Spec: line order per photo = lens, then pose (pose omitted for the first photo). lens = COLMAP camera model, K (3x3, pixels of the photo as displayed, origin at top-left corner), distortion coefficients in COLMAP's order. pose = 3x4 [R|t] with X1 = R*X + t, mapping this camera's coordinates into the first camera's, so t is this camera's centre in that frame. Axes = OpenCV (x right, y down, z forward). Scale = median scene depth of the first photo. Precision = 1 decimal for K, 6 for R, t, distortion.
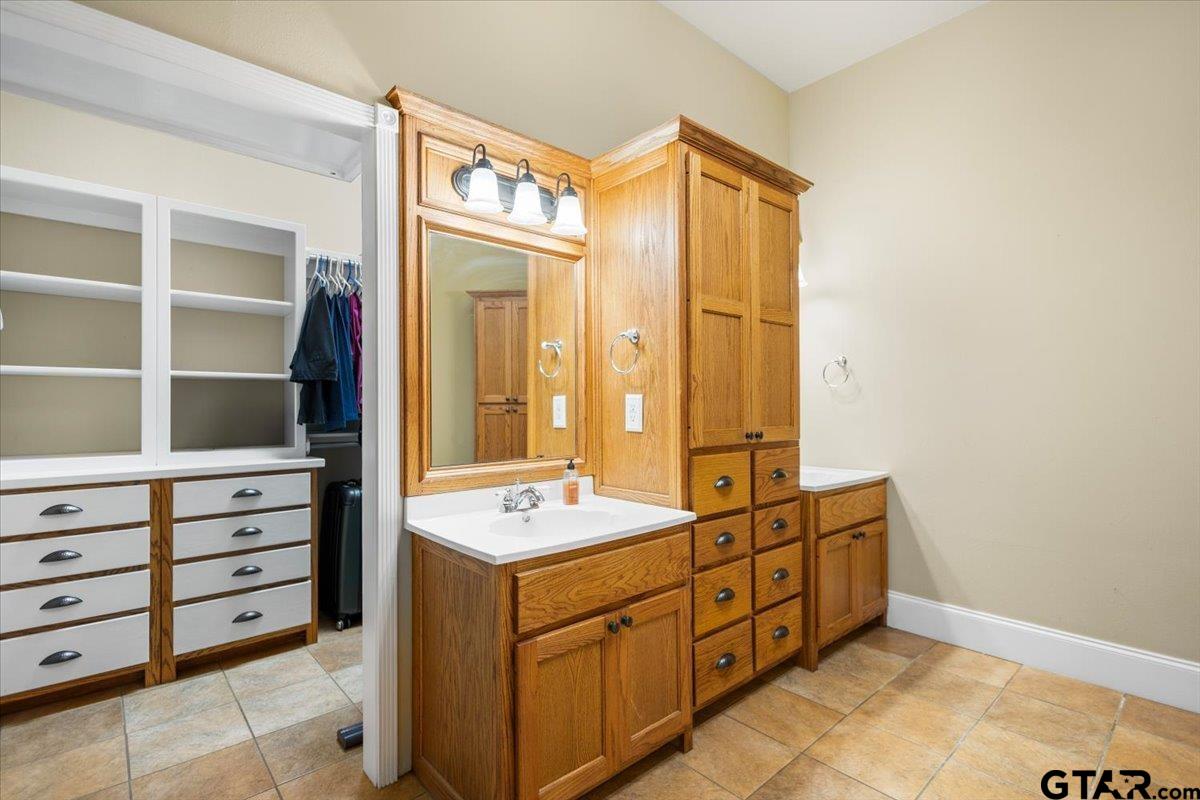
lens RADIAL K [[561.8, 0, 600.0], [0, 561.8, 400.0], [0, 0, 1]] dist [0.008260, -0.000297]
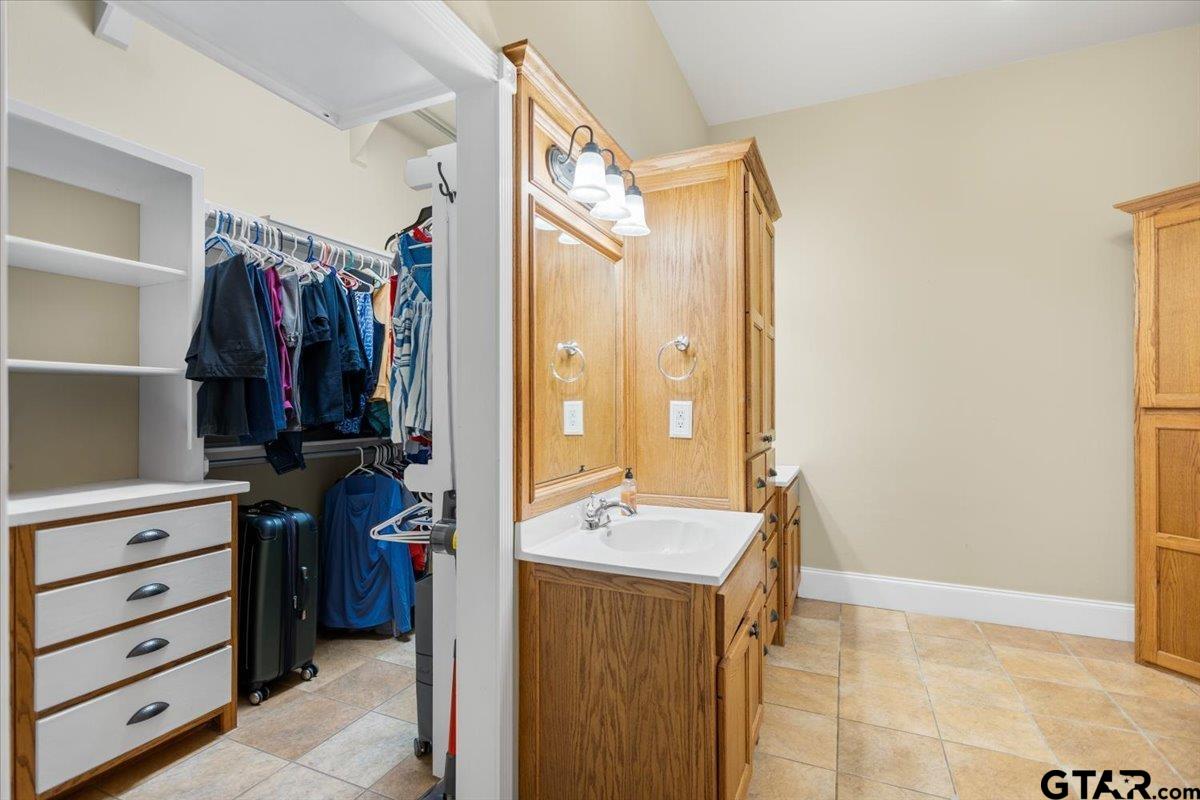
lens RADIAL K [[556.9, 0, 606.6], [0, 556.9, 397.4], [0, 0, 1]] dist [0.022243, -0.011348]
pose [[0.908786, 0.007647, 0.417192, -0.416316], [-0.006239, 0.999969, -0.004737, -0.009297], [-0.417215, 0.001702, 0.908806, 0.125459]]
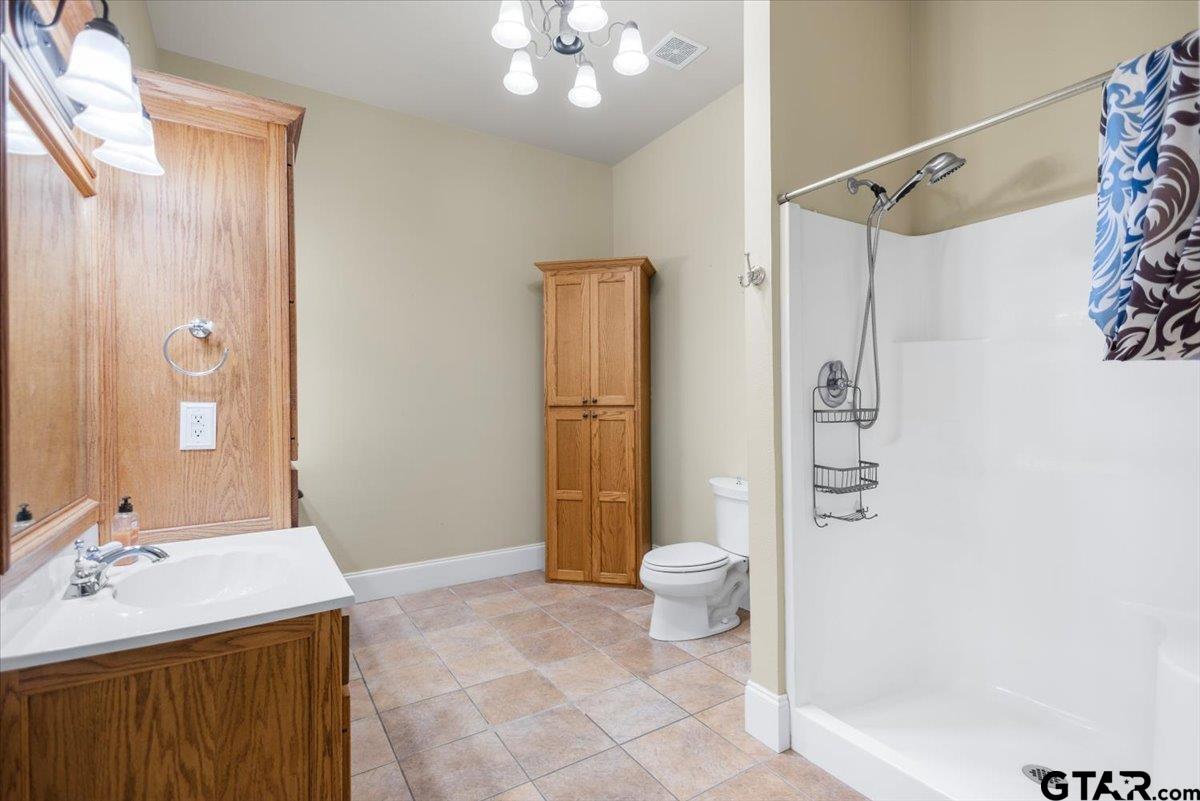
lens RADIAL K [[553.3, 0, 602.2], [0, 553.3, 399.0], [0, 0, 1]] dist [0.004125, -0.000739]
pose [[0.165364, 0.009369, 0.986188, -0.530252], [0.001553, 0.999951, -0.009760, -0.005309], [-0.986231, 0.003145, 0.165341, 0.273071]]
